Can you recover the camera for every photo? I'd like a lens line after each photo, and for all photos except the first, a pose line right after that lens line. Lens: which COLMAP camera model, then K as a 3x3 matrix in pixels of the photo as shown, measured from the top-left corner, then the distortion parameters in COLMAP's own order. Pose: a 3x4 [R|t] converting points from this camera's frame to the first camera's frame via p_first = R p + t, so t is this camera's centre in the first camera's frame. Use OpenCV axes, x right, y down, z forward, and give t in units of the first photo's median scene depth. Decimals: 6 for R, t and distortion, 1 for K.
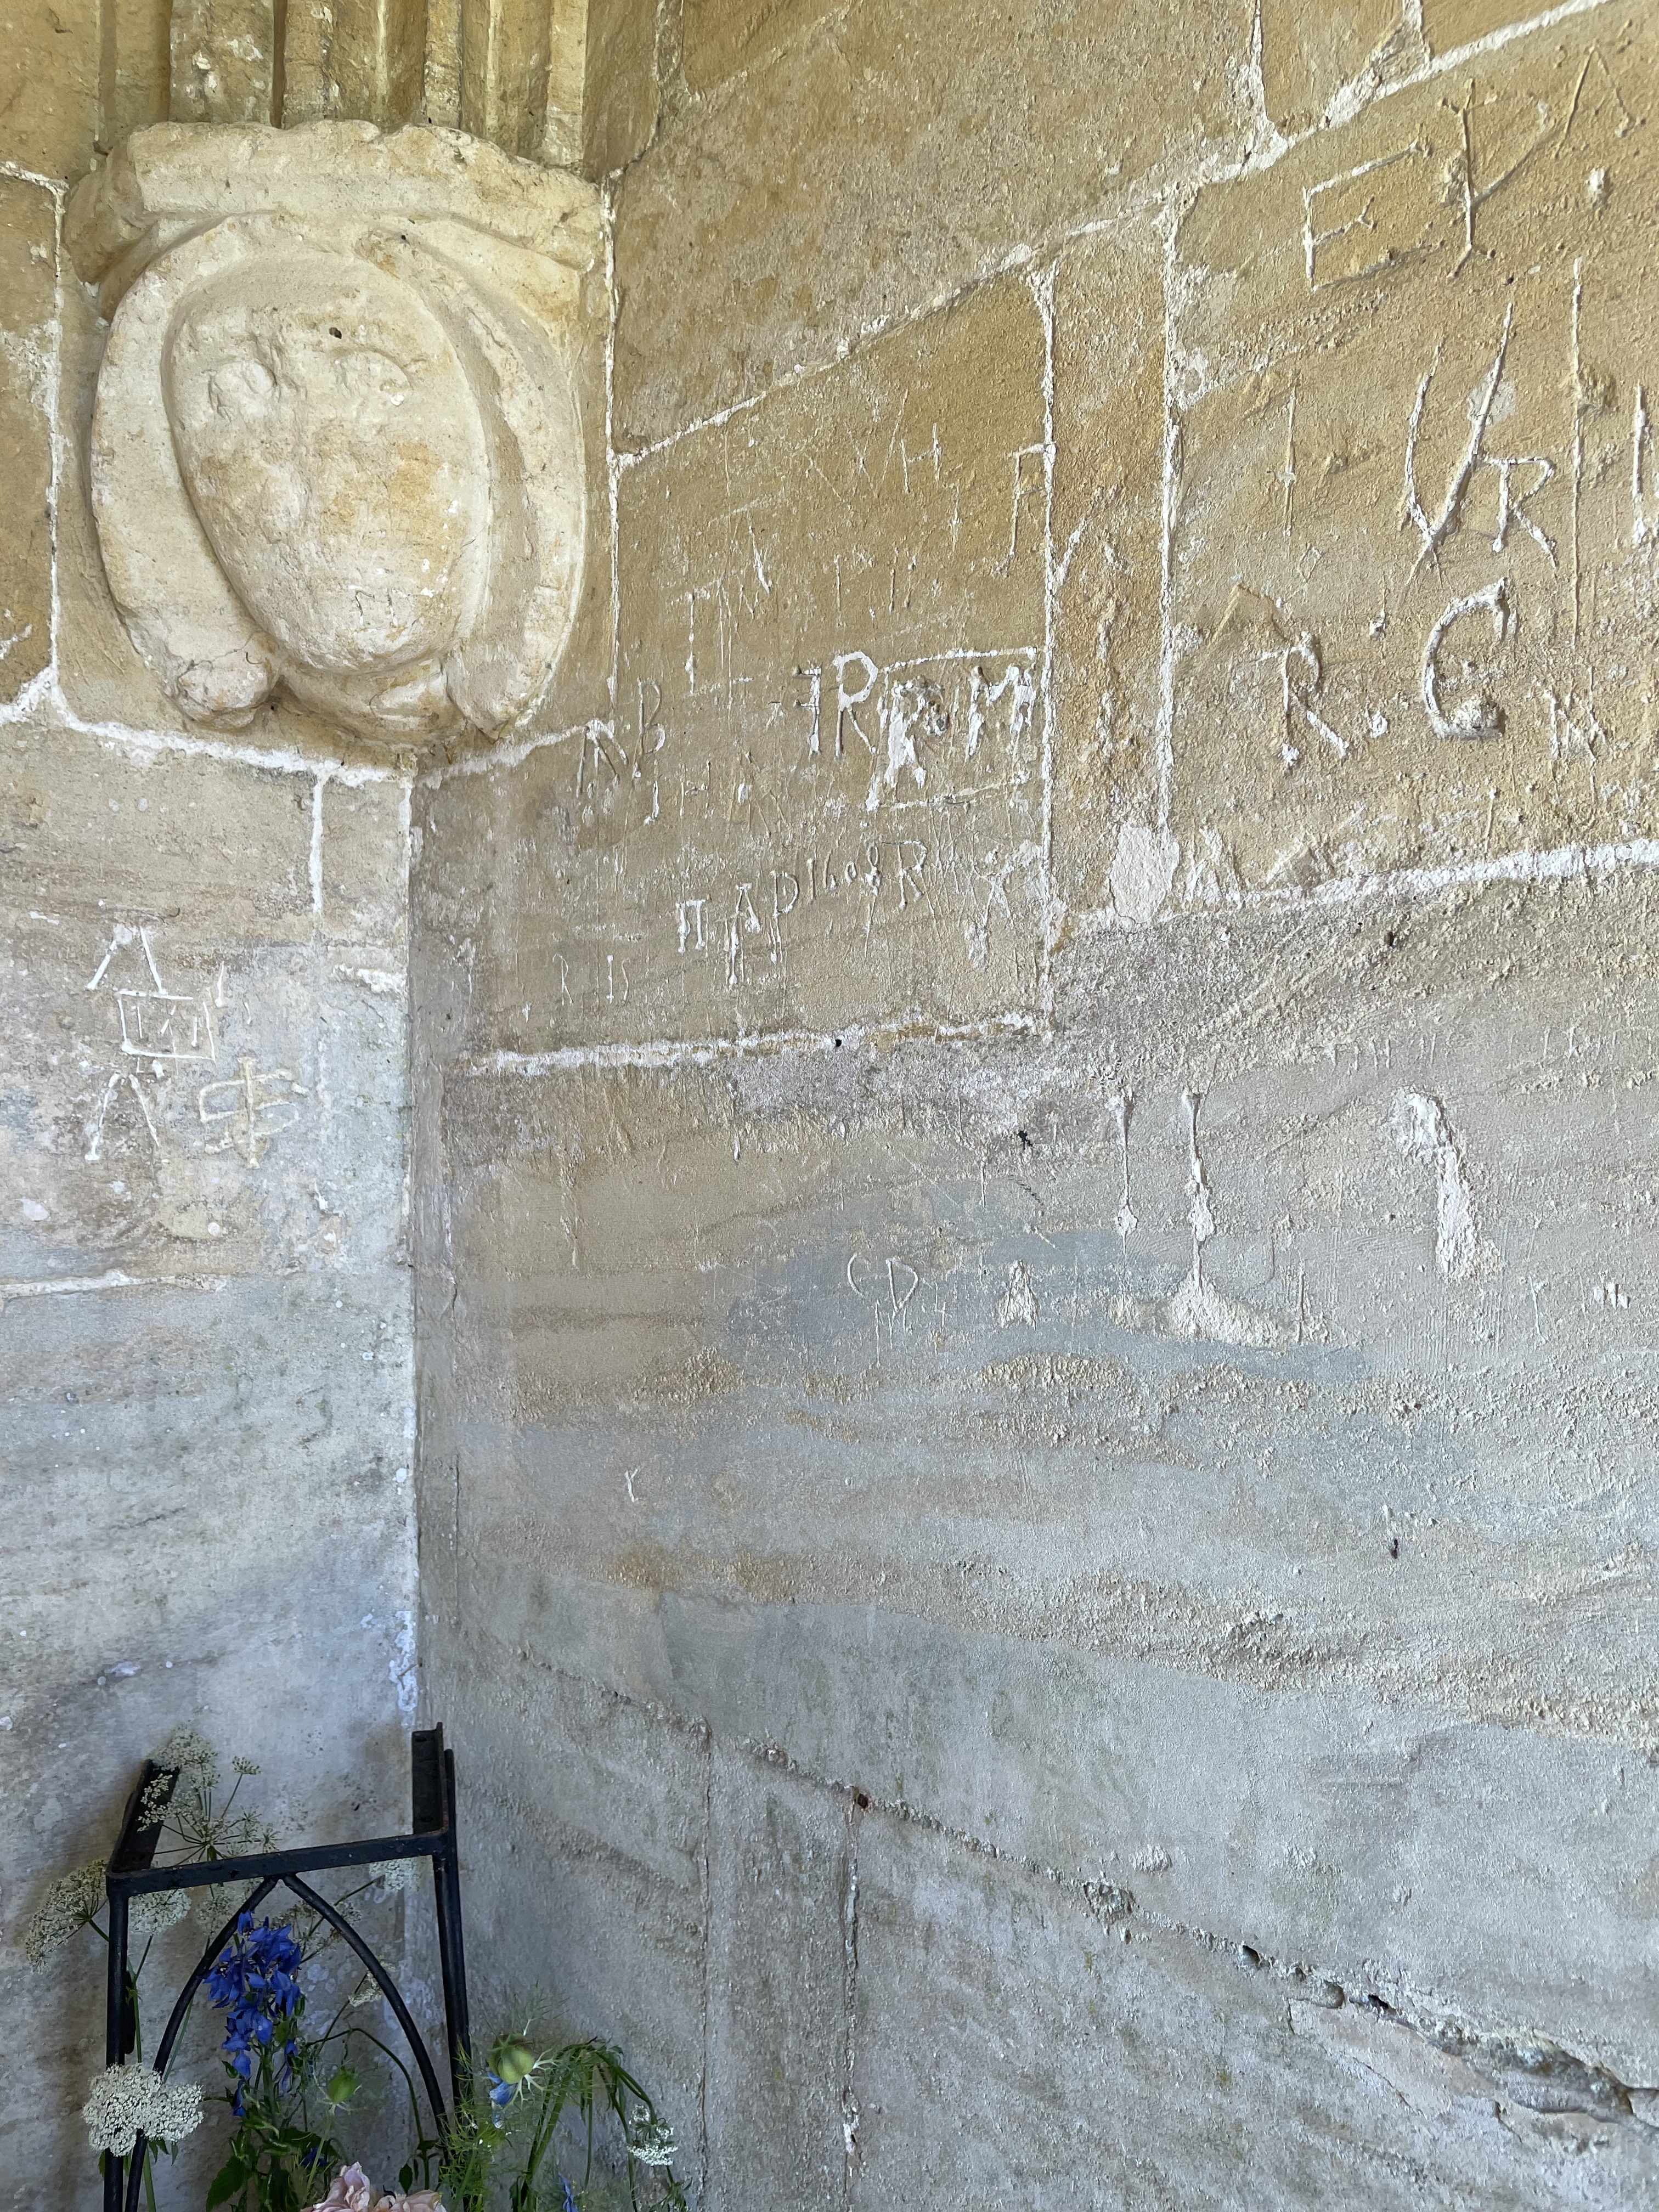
lens RADIAL K [[1647.0, 0, 830.8], [0, 1647.0, 1086.5], [0, 0, 1]] dist [0.080338, -0.117844]
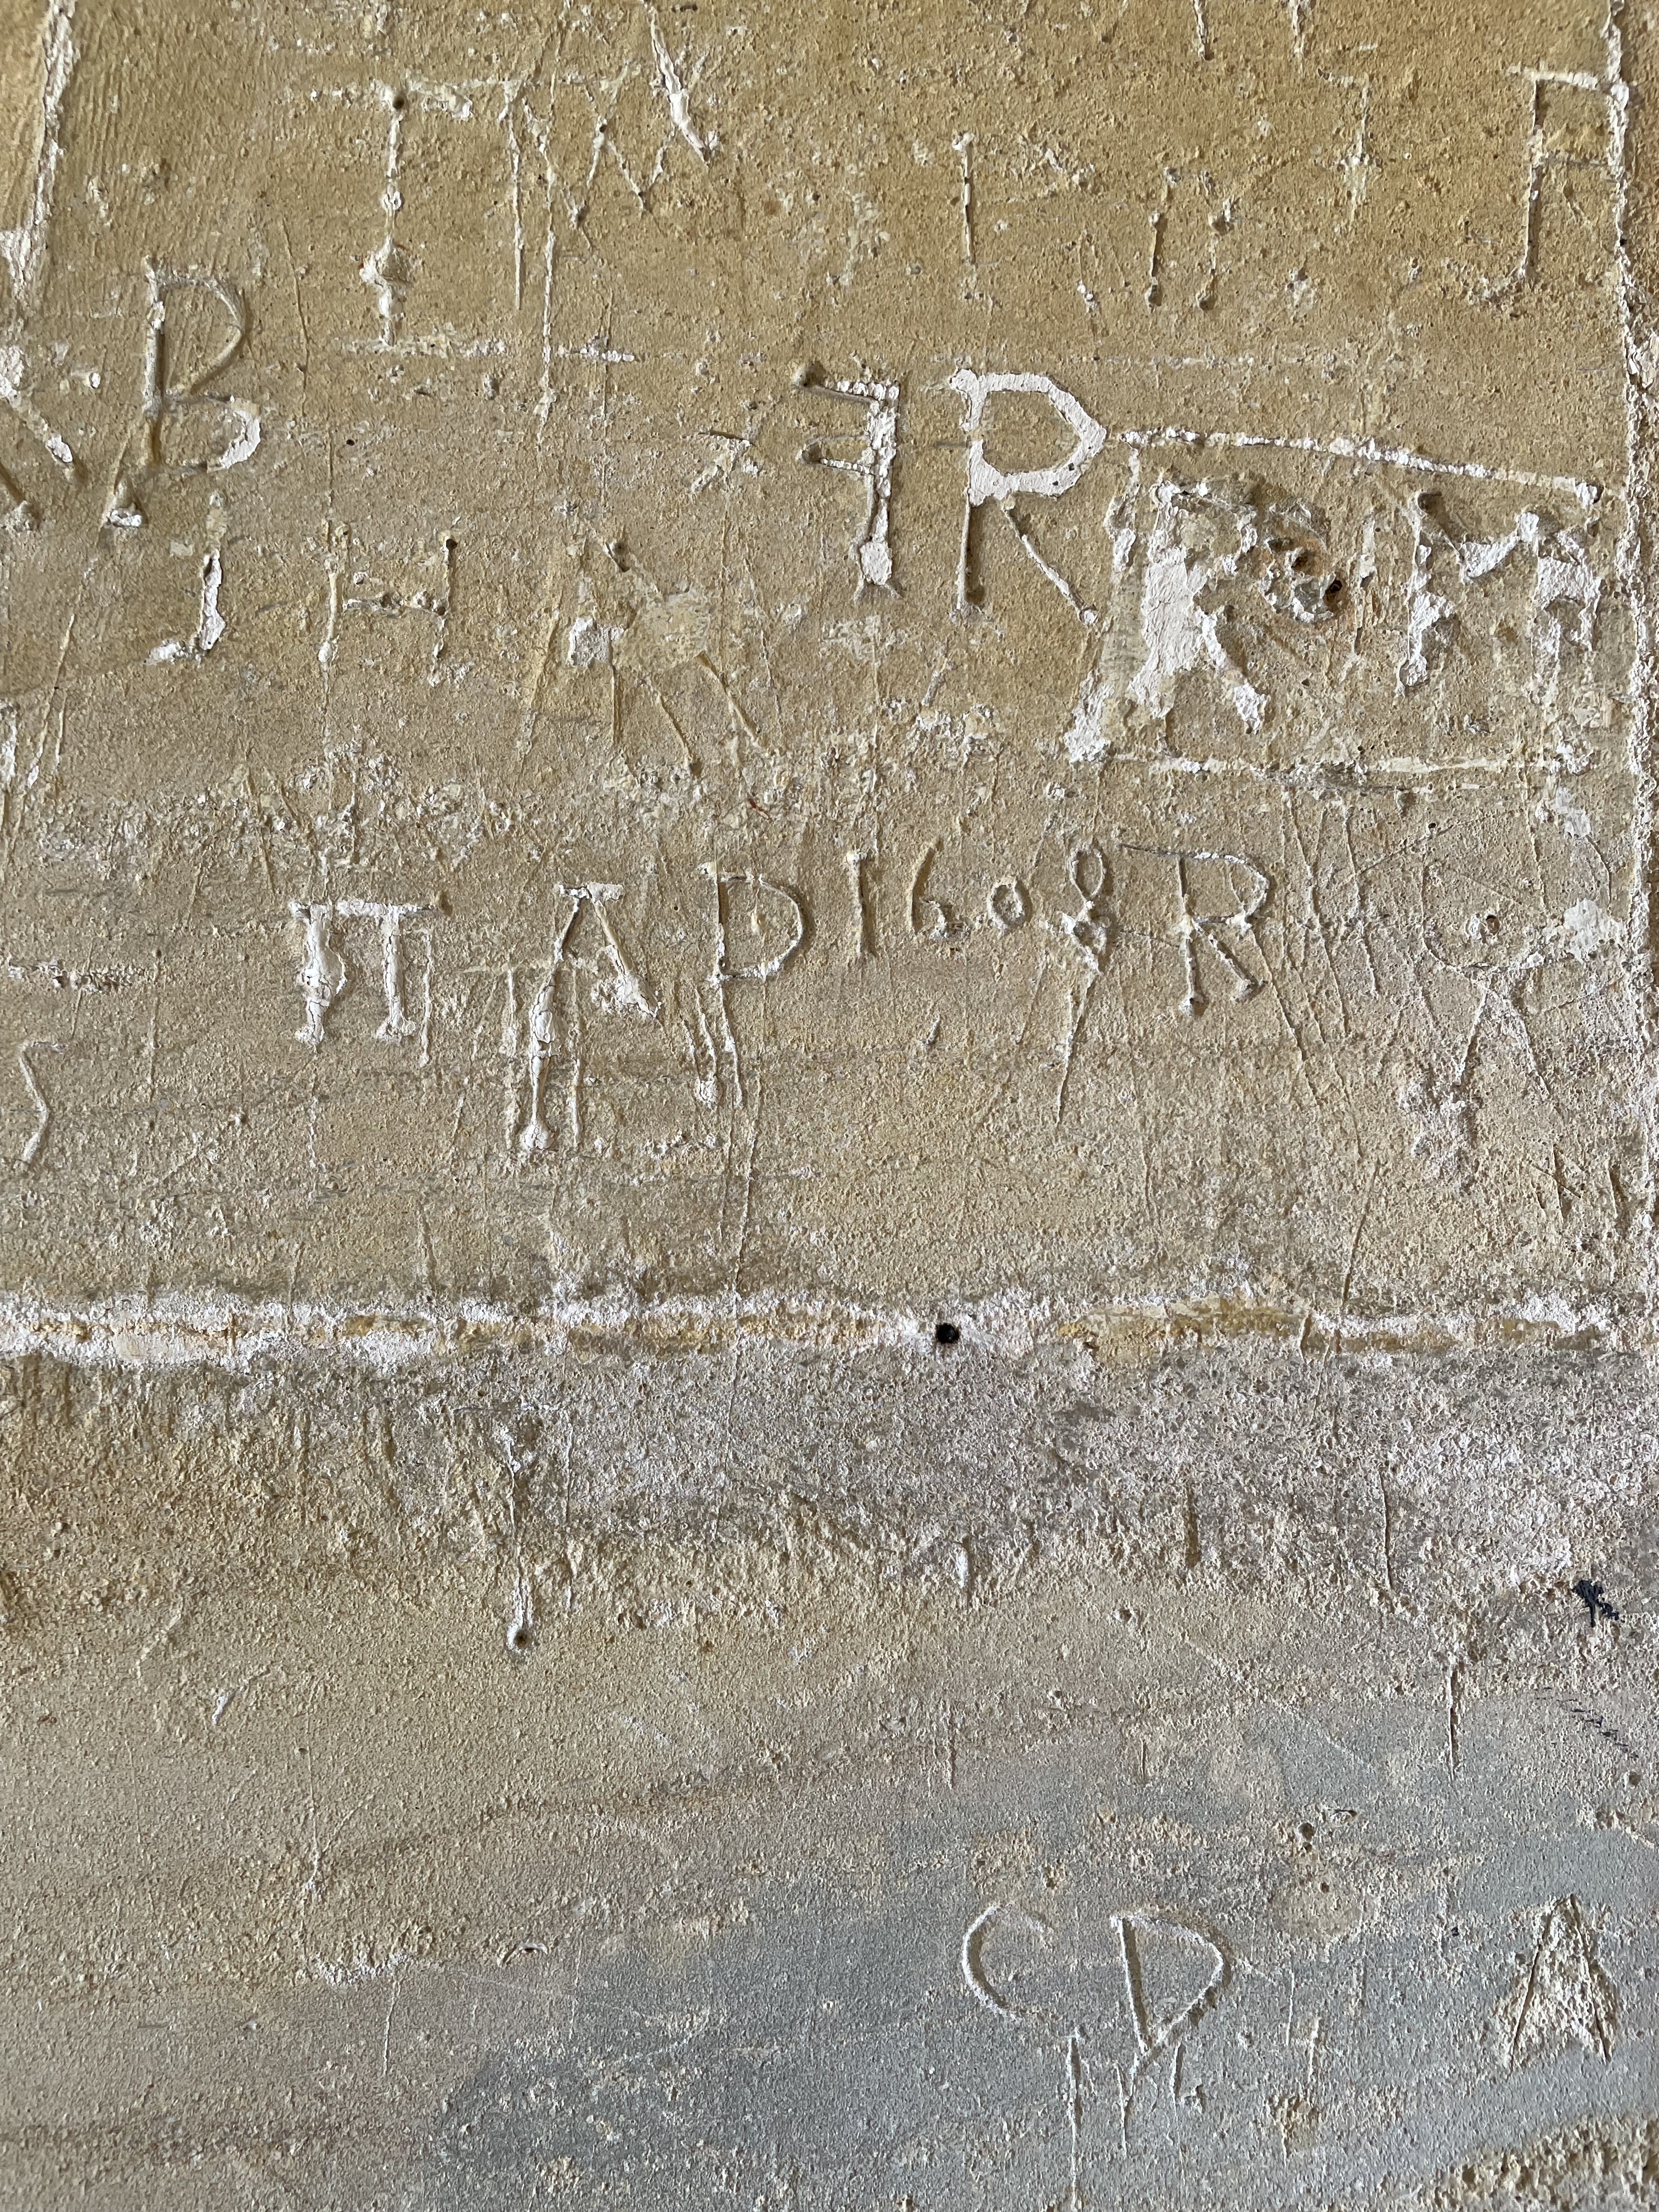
lens RADIAL K [[1647.0, 0, 830.8], [0, 1647.0, 1086.5], [0, 0, 1]] dist [0.080338, -0.117844]
pose [[0.686406, 0.082137, 0.722565, -0.303473], [-0.030536, 0.995980, -0.084209, -0.051690], [-0.726577, 0.035738, 0.686155, 0.766451]]
